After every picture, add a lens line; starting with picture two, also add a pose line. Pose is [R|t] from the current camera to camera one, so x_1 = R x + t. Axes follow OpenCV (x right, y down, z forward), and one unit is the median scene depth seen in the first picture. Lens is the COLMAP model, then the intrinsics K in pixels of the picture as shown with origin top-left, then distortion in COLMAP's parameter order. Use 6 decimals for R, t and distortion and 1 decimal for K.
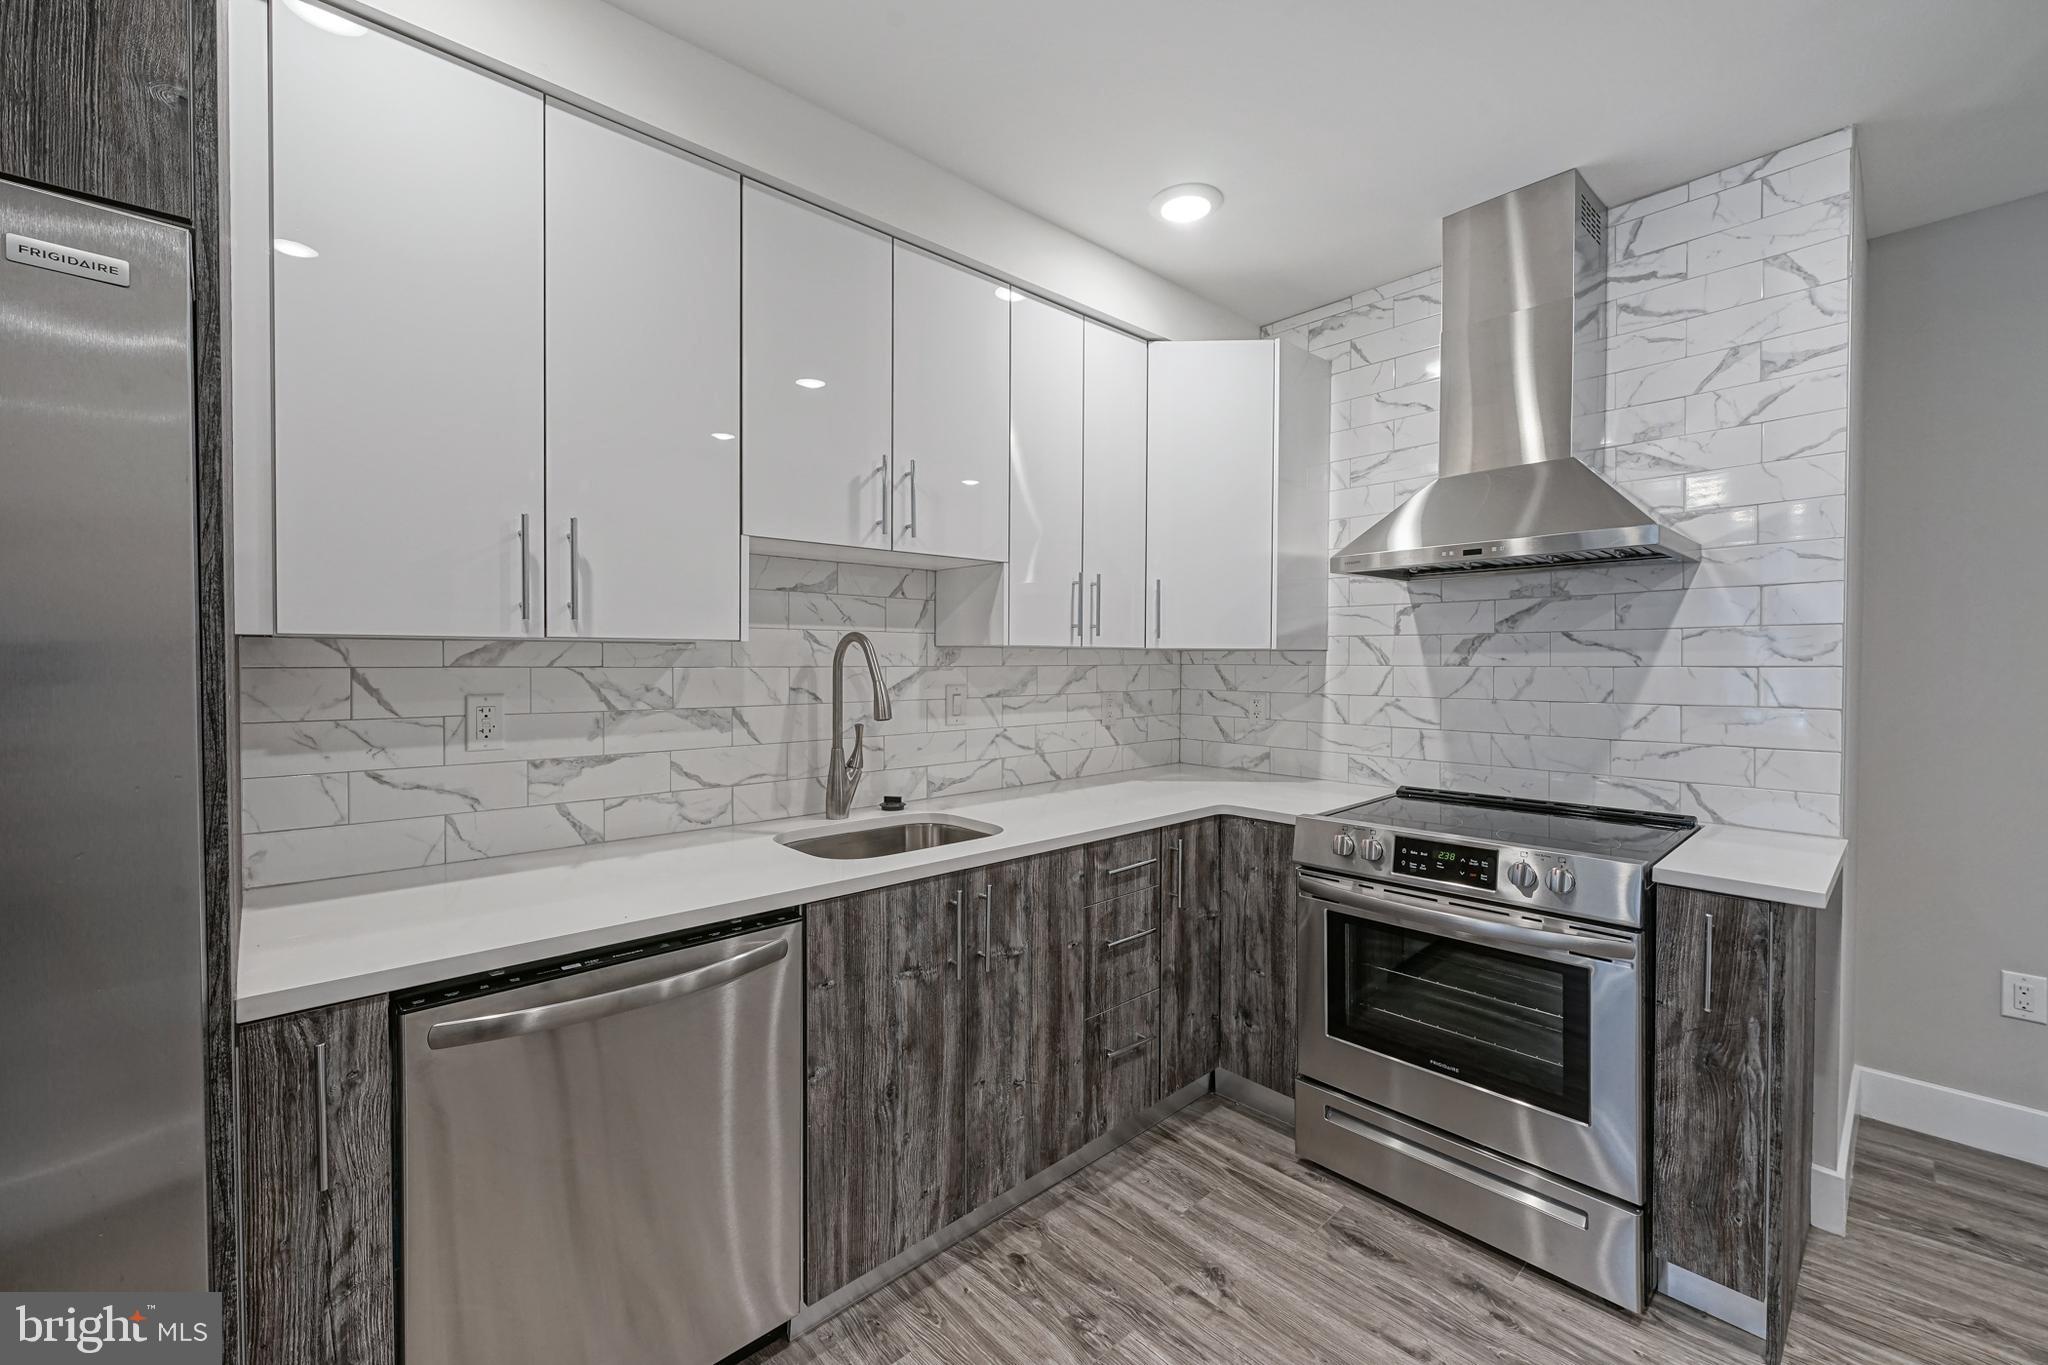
lens RADIAL K [[798.8, 0, 1092.2], [0, 798.8, 667.3], [0, 0, 1]] dist [-0.003515, 0.001074]
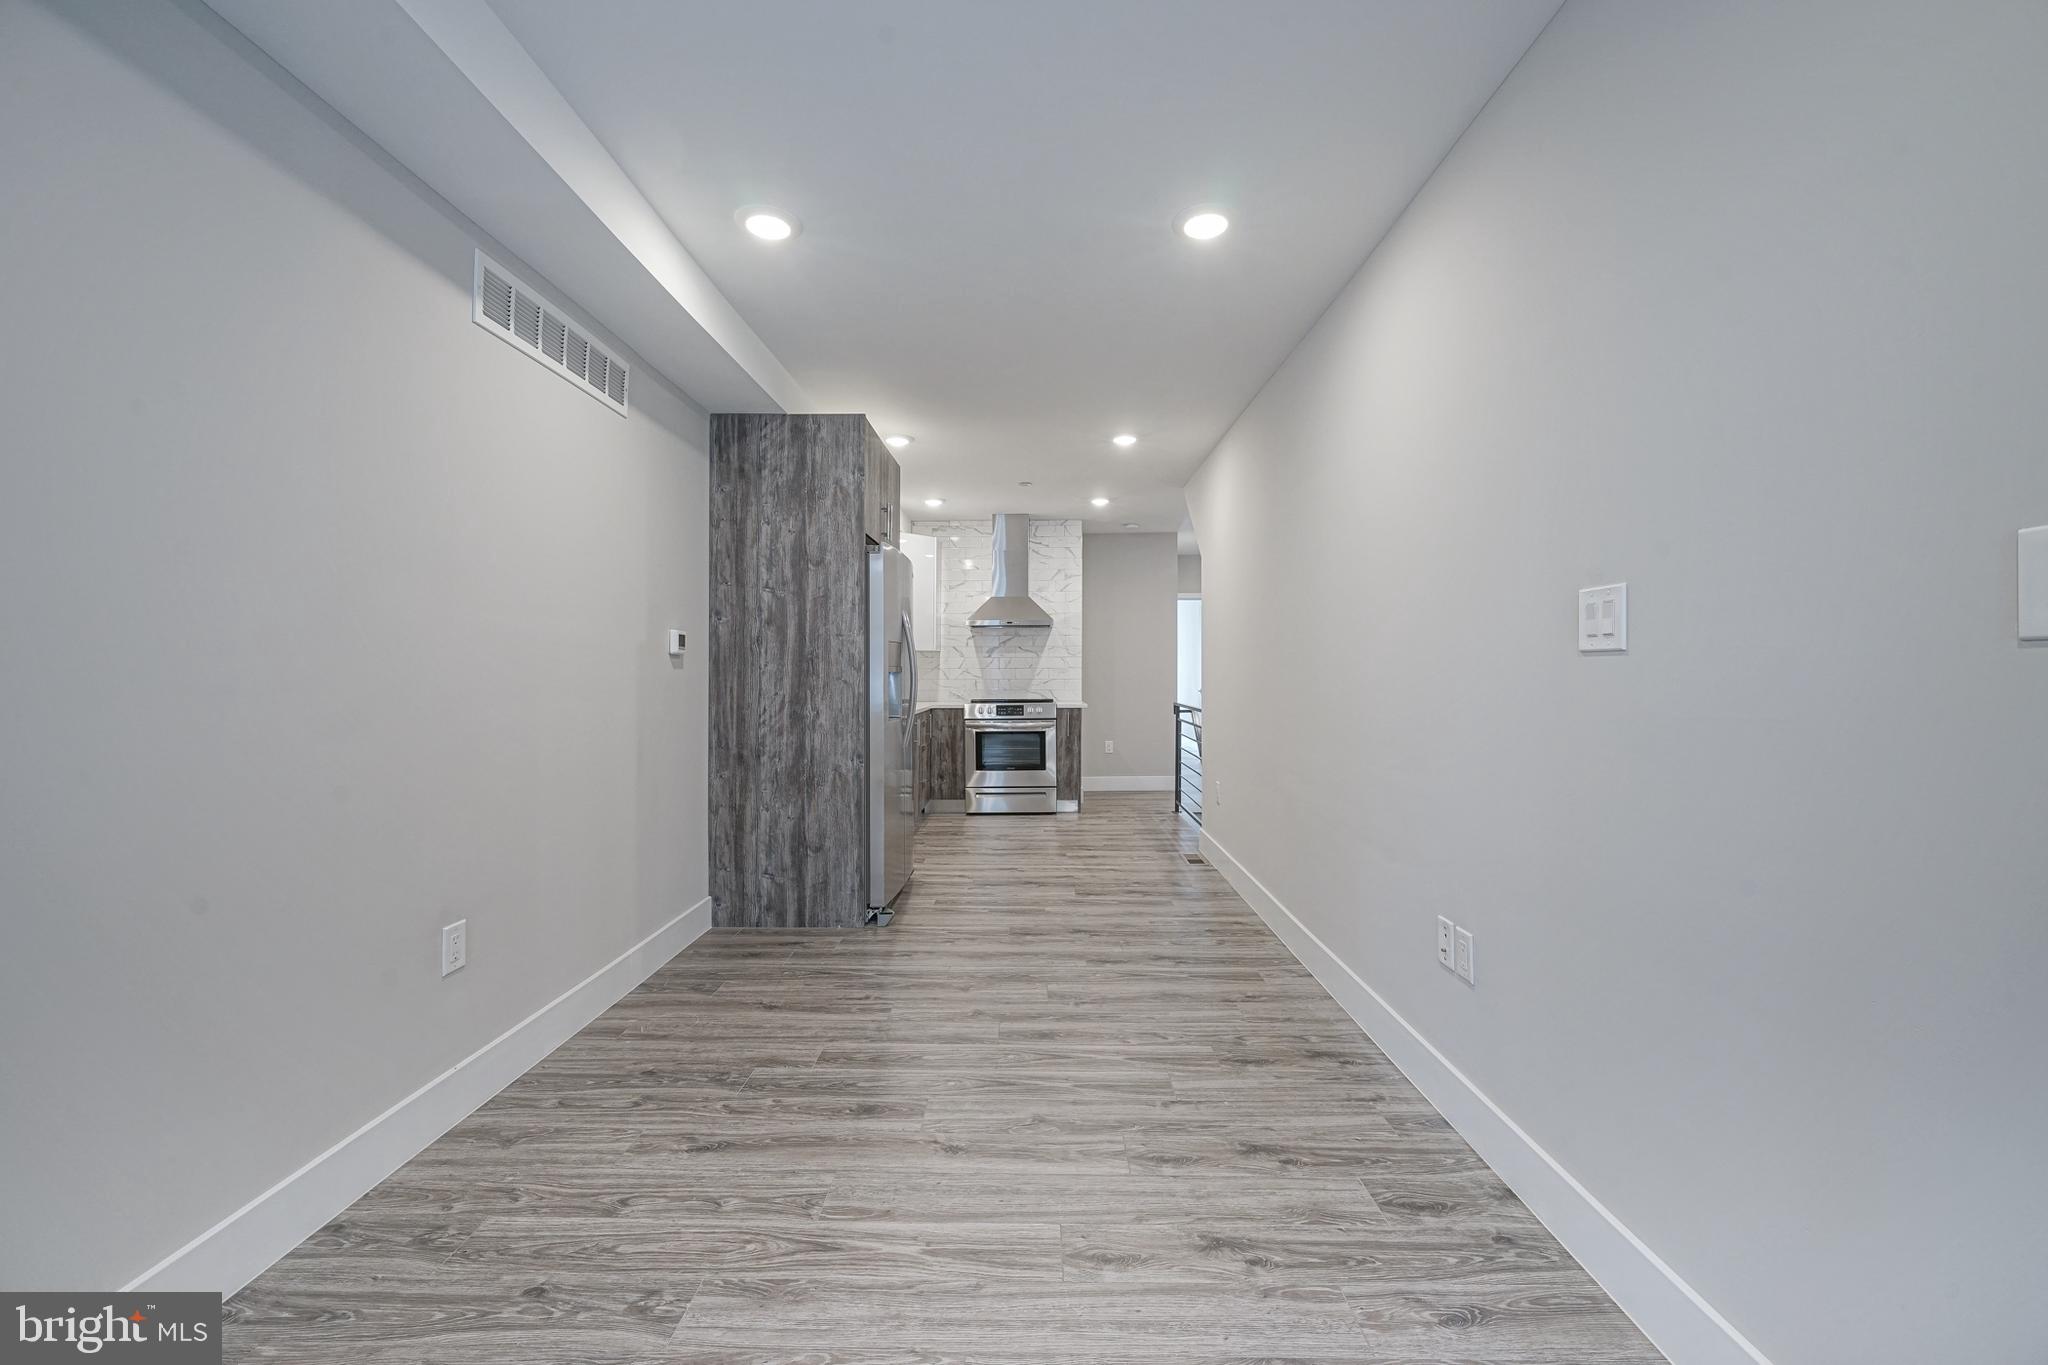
lens RADIAL K [[798.8, 0, 1083.6], [0, 798.8, 676.0], [0, 0, 1]] dist [-0.003515, 0.001074]
pose [[0.641502, -0.008860, 0.767070, -1.947157], [0.013012, 0.999915, 0.000667, 0.086147], [-0.767011, 0.009553, 0.641563, -1.439057]]
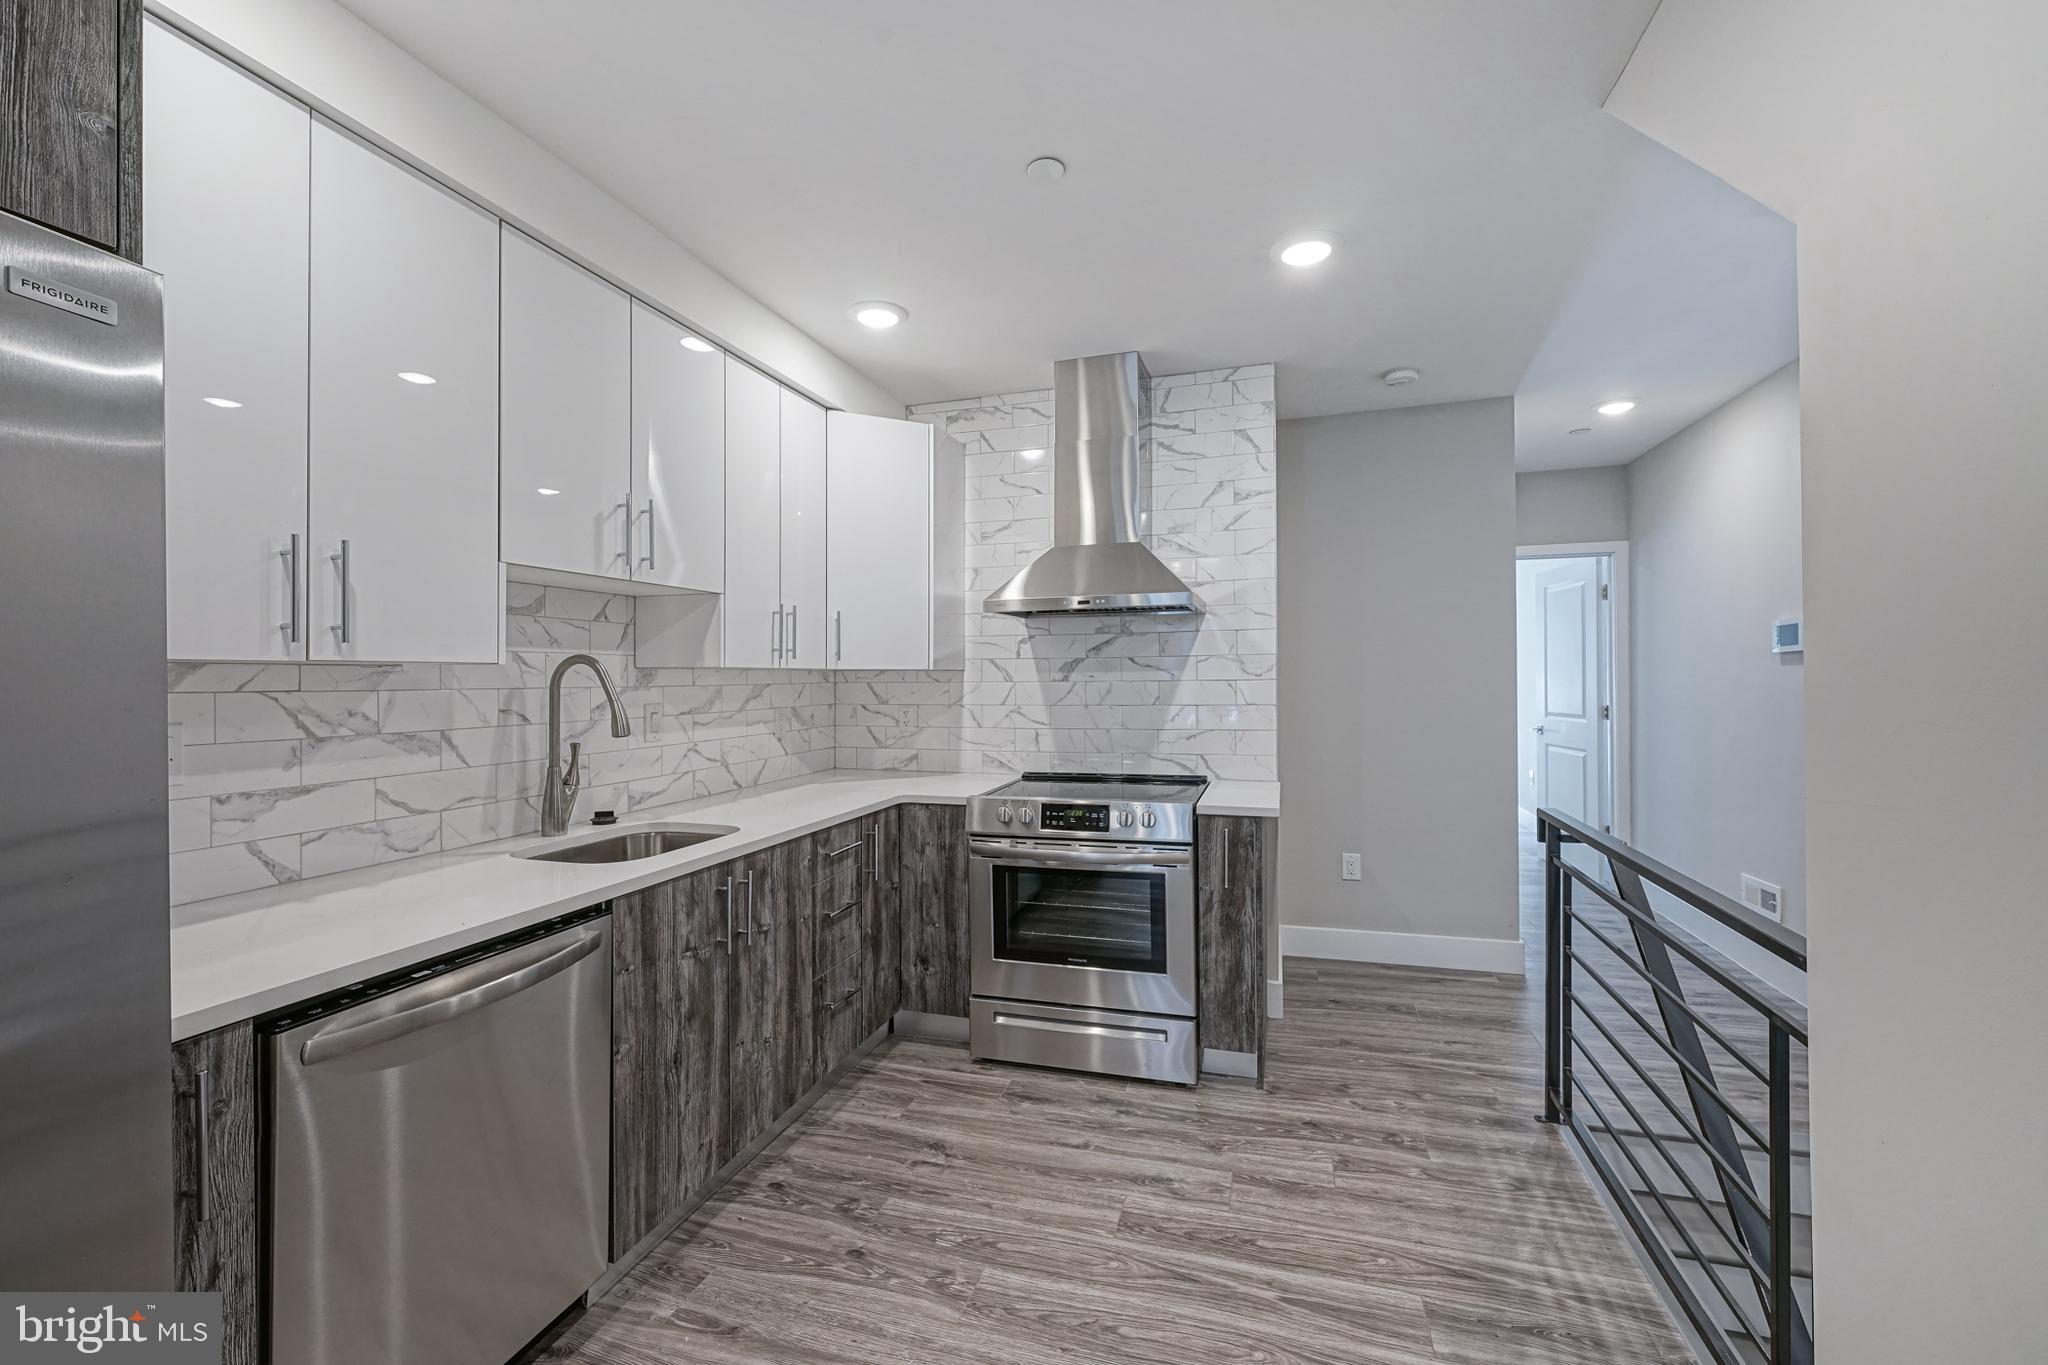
lens RADIAL K [[798.8, 0, 1016.7], [0, 798.8, 667.3], [0, 0, 1]] dist [-0.003515, 0.001074]
pose [[0.881290, -0.000896, 0.472574, -0.318231], [0.011370, 0.999749, -0.019308, -0.000670], [-0.472438, 0.022390, 0.881079, -0.216089]]
